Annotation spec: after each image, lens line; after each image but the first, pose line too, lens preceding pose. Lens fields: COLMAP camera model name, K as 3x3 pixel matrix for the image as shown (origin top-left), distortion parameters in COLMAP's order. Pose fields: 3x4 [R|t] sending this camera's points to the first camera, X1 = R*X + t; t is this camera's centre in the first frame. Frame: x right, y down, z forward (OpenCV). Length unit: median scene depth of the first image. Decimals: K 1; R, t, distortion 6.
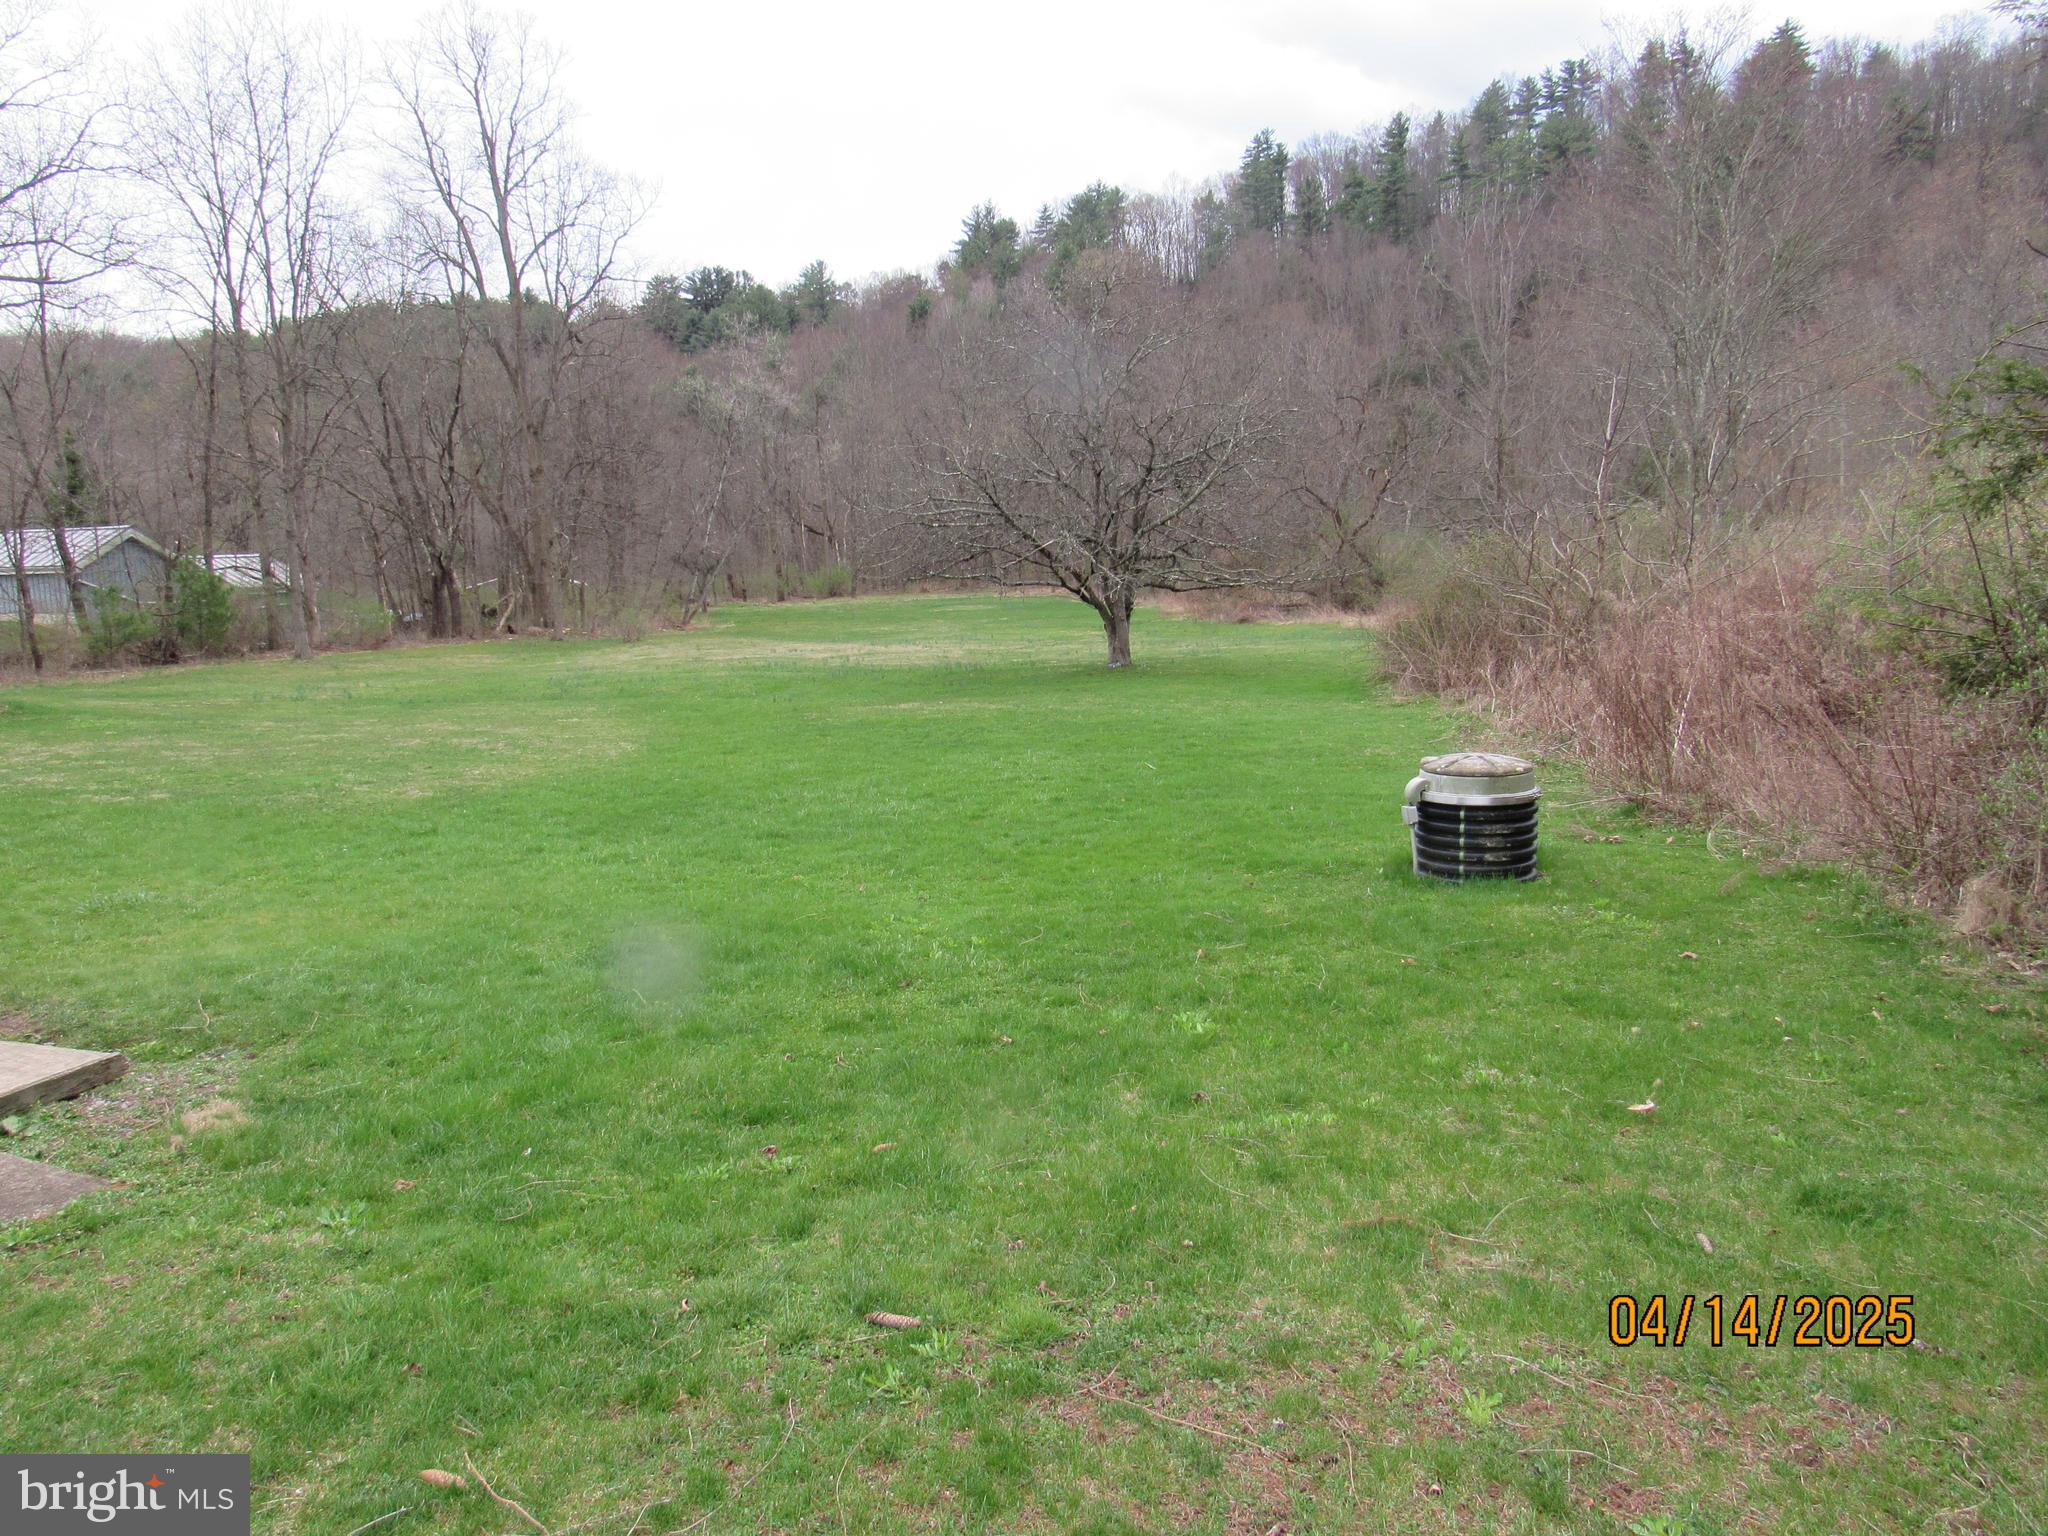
lens RADIAL K [[1462.3, 0, 1025.9], [0, 1462.3, 766.0], [0, 0, 1]] dist [-0.044180, 0.028960]
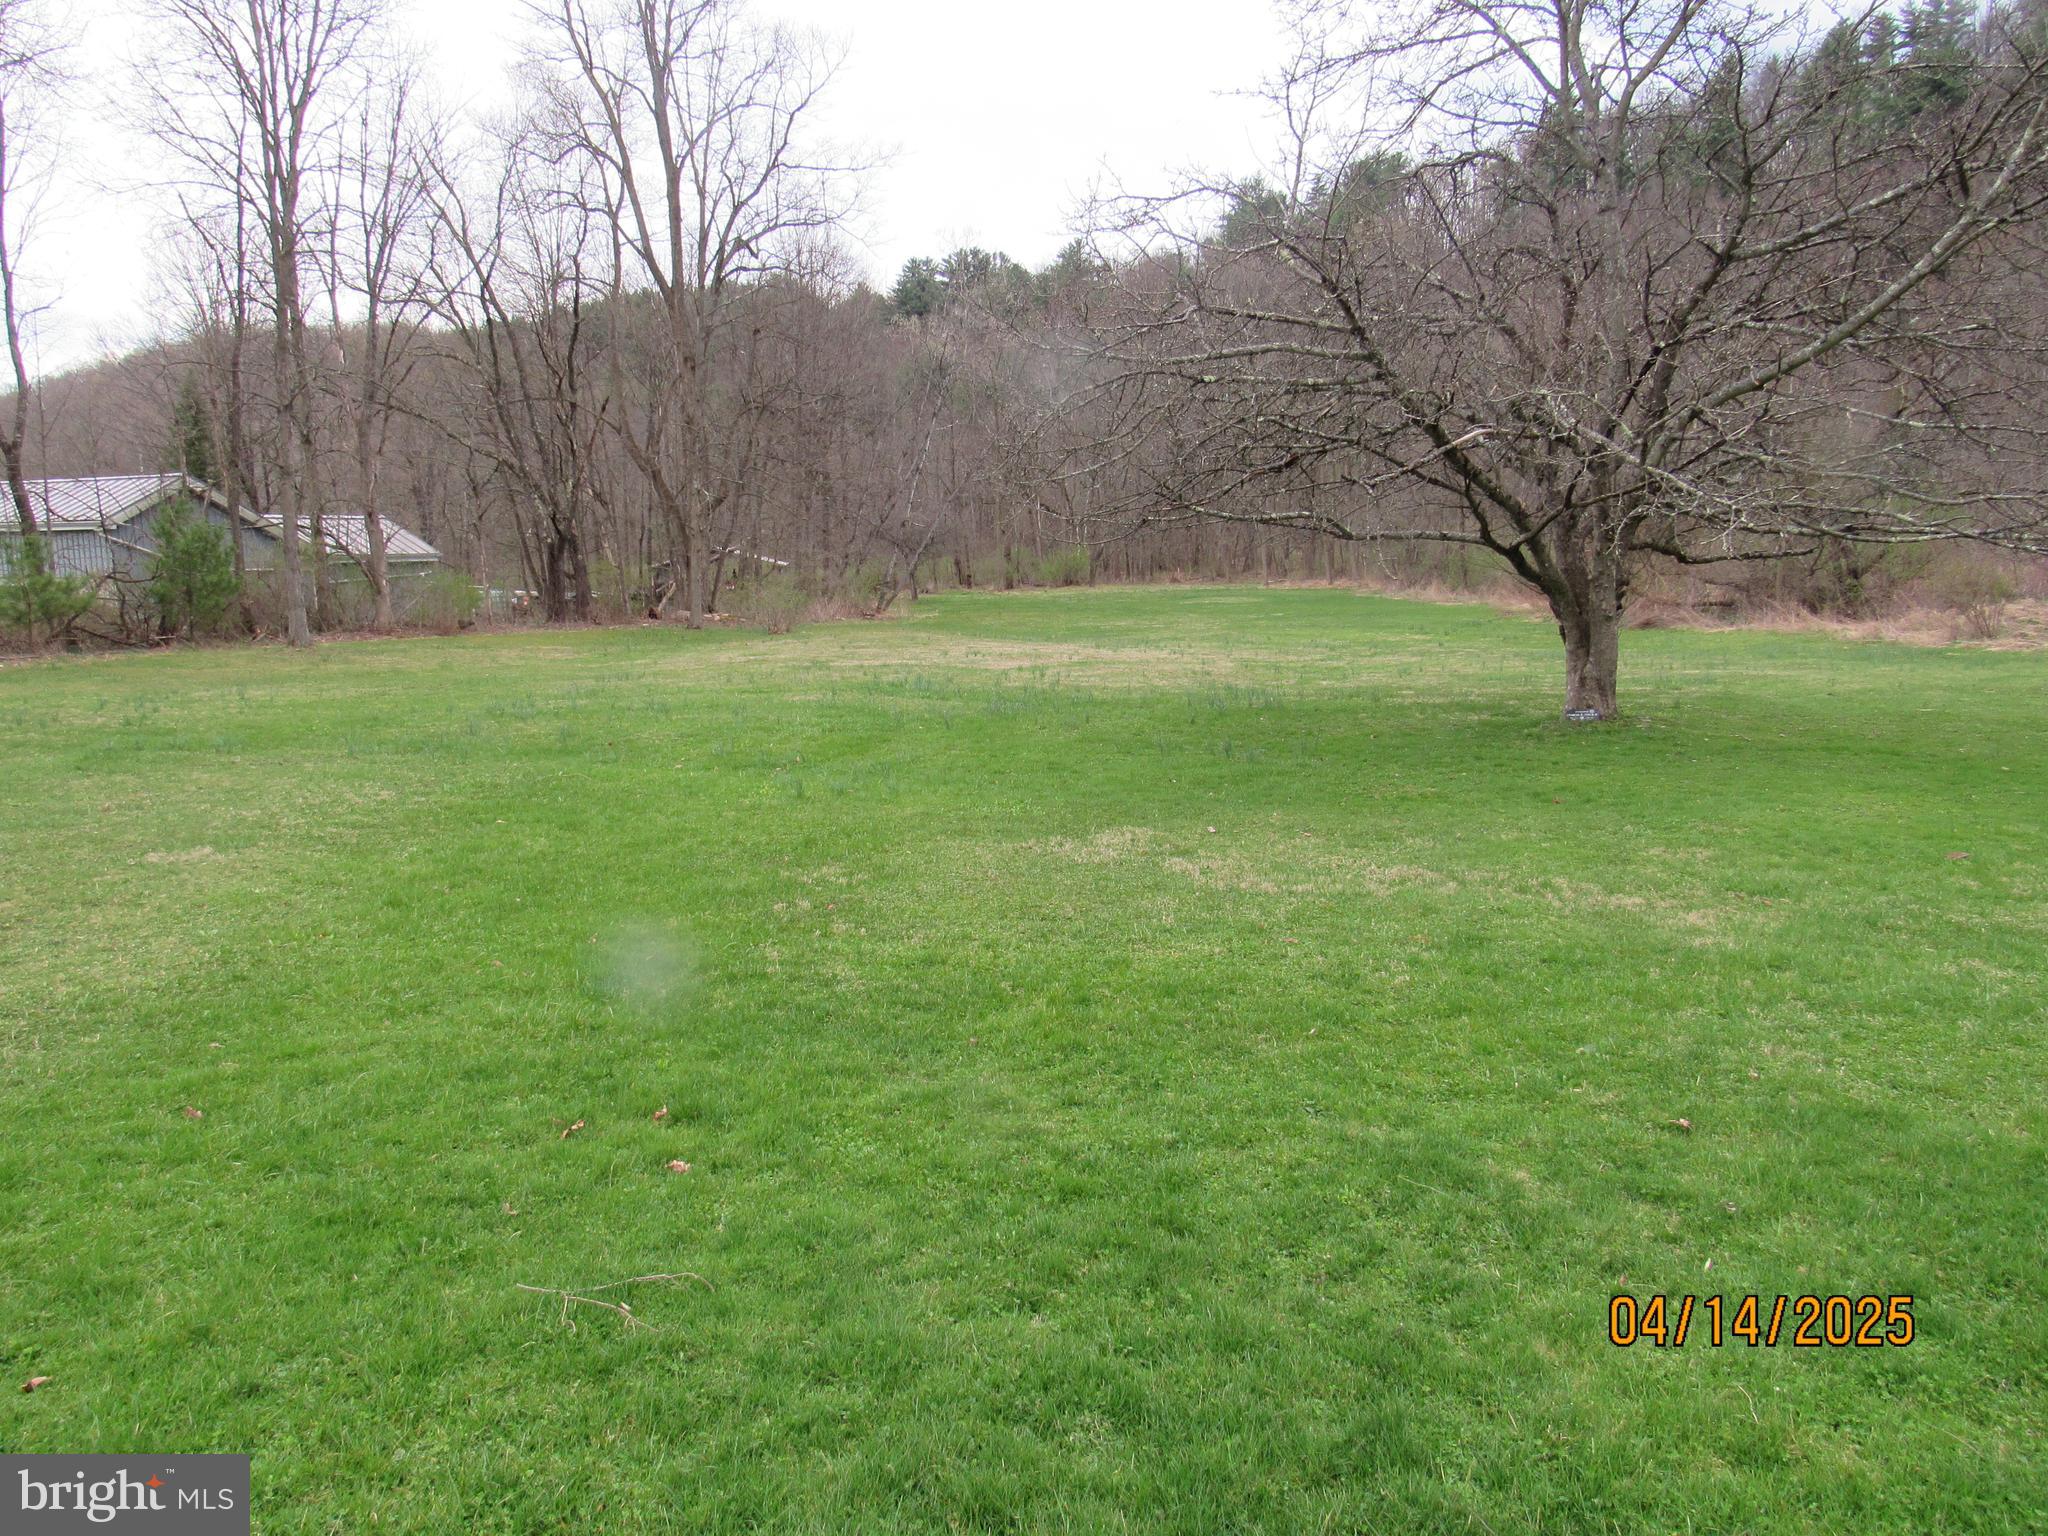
lens RADIAL K [[1462.3, 0, 1028.3], [0, 1462.3, 773.2], [0, 0, 1]] dist [-0.044180, 0.028960]
pose [[0.985762, 0.040052, -0.163306, -0.010257], [-0.038738, 0.999186, 0.011227, -0.014000], [0.163622, -0.004741, 0.986512, 0.147648]]
